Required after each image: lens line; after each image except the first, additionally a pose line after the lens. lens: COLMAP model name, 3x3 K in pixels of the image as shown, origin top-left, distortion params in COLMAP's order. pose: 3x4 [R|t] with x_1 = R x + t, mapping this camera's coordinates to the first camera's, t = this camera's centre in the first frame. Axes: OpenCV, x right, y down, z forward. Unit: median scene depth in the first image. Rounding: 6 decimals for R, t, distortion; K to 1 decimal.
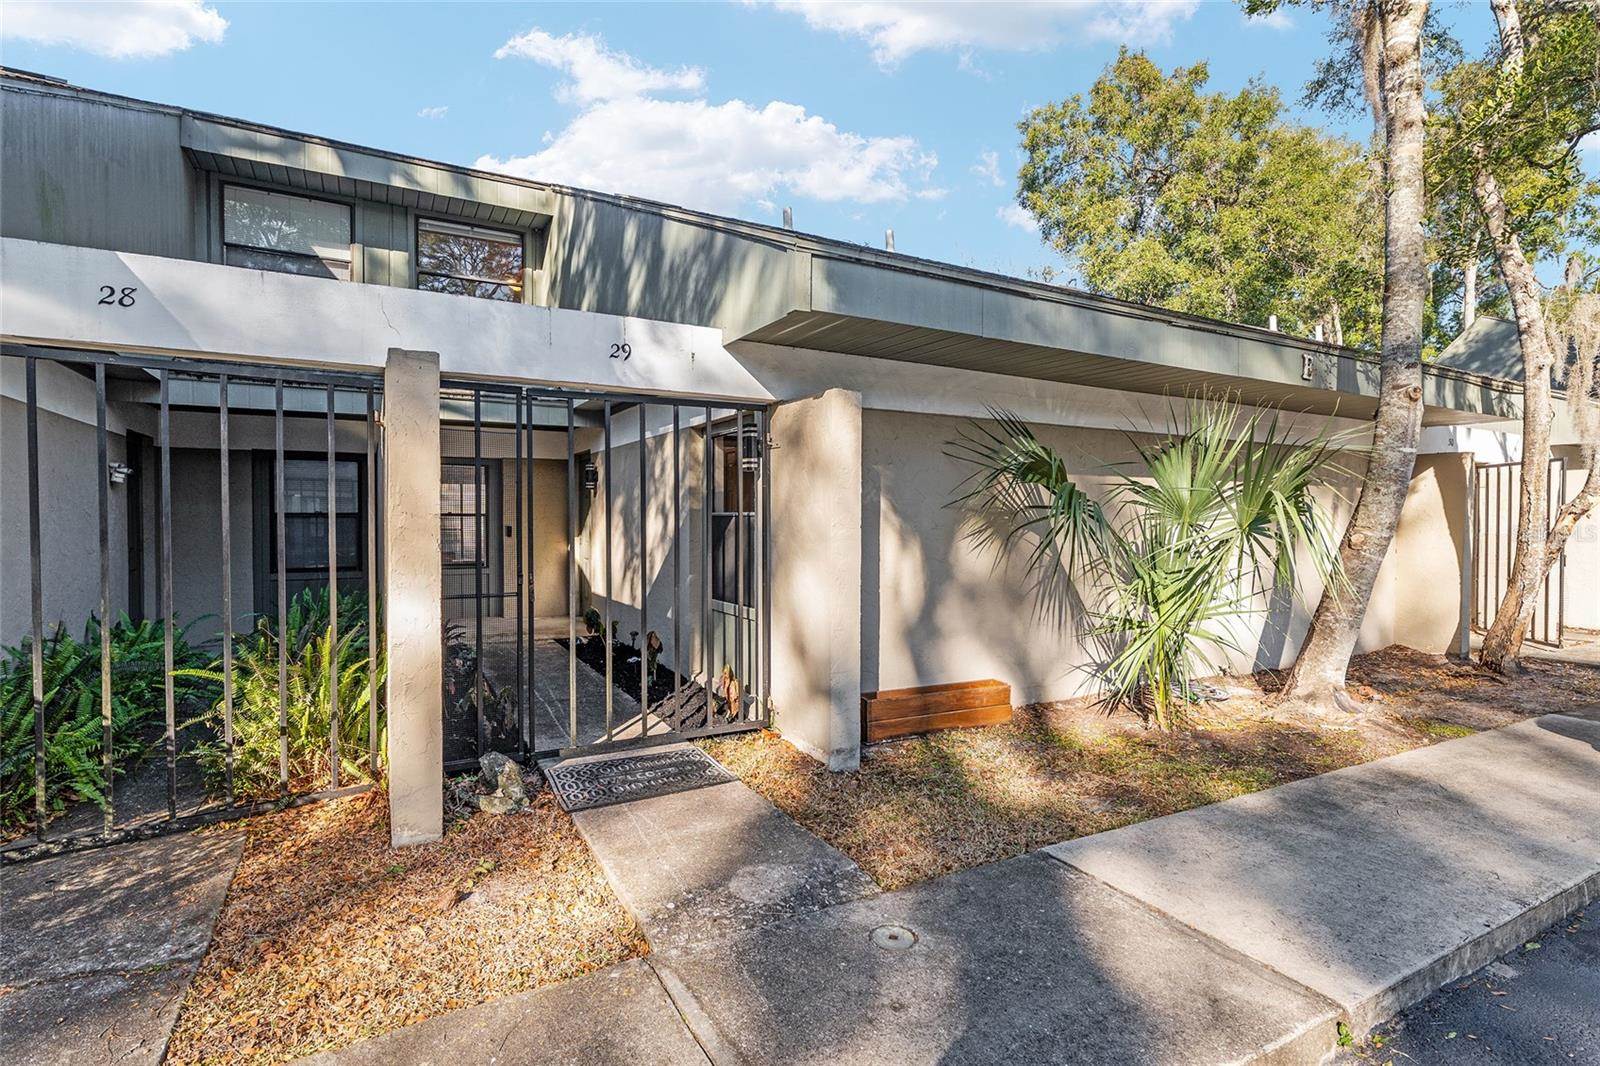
lens RADIAL K [[774.9, 0, 796.3], [0, 774.9, 532.1], [0, 0, 1]] dist [0.004087, 0.000108]
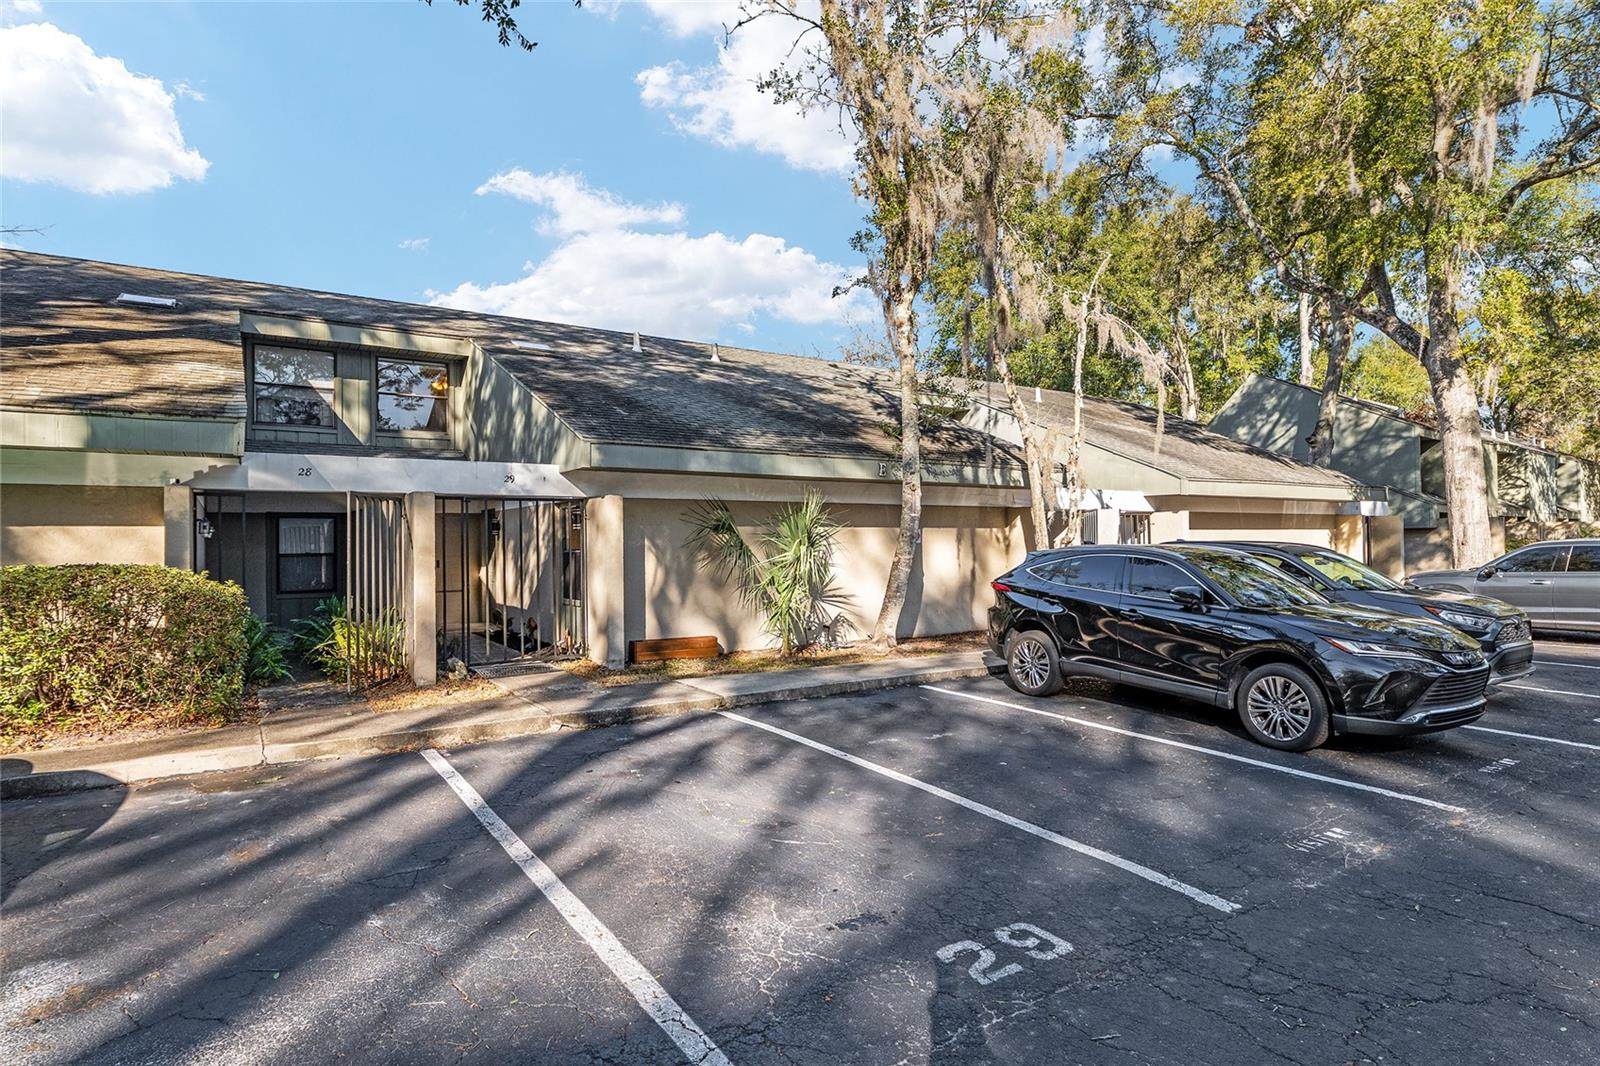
lens RADIAL K [[866.1, 0, 804.5], [0, 866.1, 535.3], [0, 0, 1]] dist [-0.006477, -0.000682]
pose [[0.996108, -0.013264, 0.087134, 0.291549], [0.016004, 0.999396, -0.030832, 0.011613], [-0.086673, 0.032106, 0.995719, -1.123021]]
